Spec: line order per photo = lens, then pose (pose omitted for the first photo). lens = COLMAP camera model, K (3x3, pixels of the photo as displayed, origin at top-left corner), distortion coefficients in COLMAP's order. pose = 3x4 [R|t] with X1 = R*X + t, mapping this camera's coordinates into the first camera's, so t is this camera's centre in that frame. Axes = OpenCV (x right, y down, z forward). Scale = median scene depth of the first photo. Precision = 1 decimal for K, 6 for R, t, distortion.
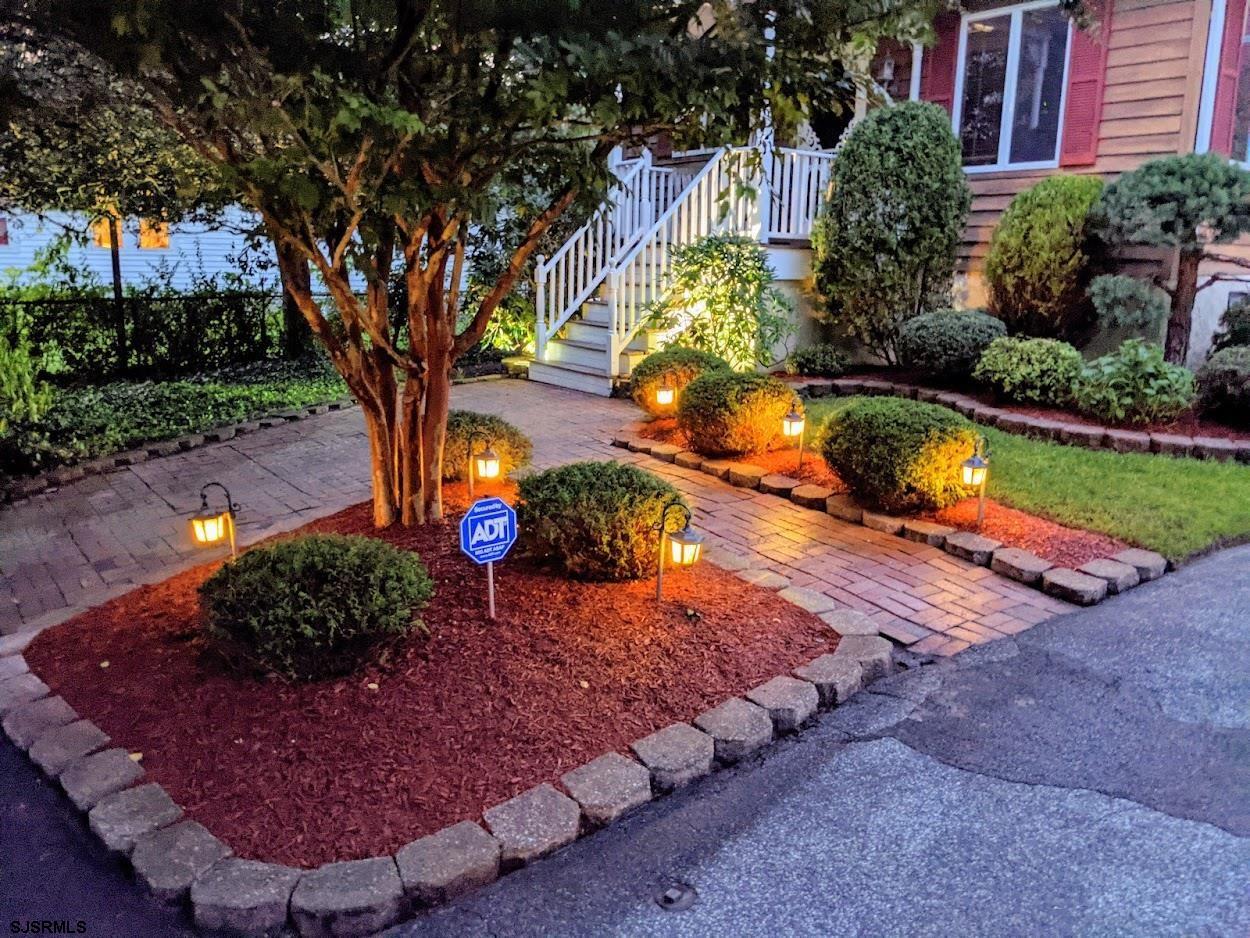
lens RADIAL K [[973.4, 0, 660.0], [0, 973.4, 471.0], [0, 0, 1]] dist [0.008832, -0.007361]
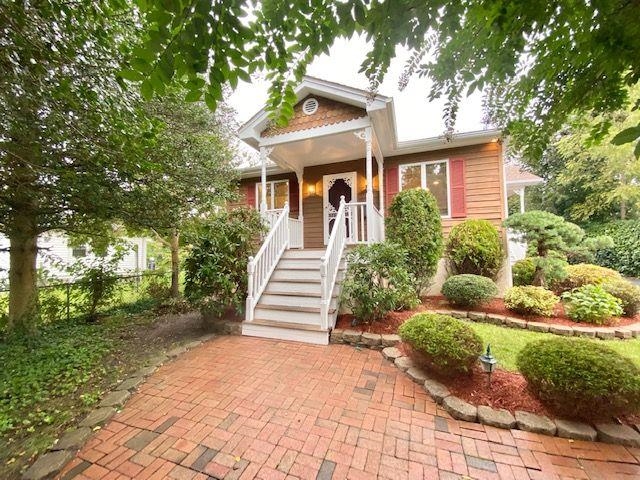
lens RADIAL K [[256.3, 0, 320.0], [0, 256.3, 240.0], [0, 0, 1]] dist [-0.009636, -0.000473]
pose [[0.846215, -0.009173, 0.532763, -0.289762], [0.145964, 0.965596, -0.215217, -0.158606], [-0.512460, 0.259884, 0.818441, 0.650171]]
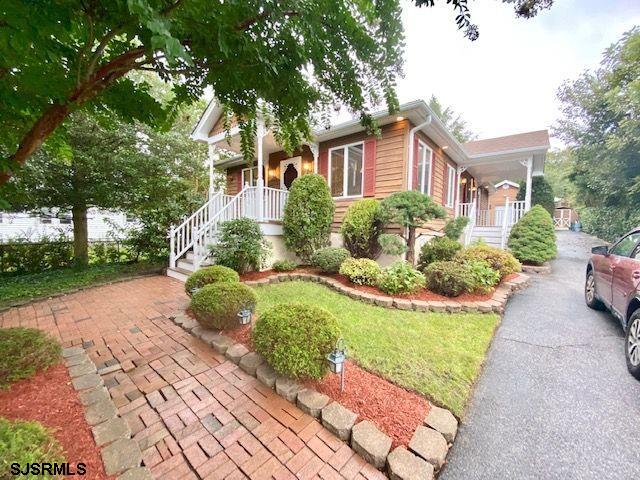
lens RADIAL K [[256.3, 0, 320.0], [0, 256.3, 240.0], [0, 0, 1]] dist [-0.009636, -0.000473]
pose [[0.975465, -0.014403, 0.219681, 0.119341], [0.050449, 0.985929, -0.159370, -0.073569], [-0.214294, 0.166543, 0.962466, 0.330657]]
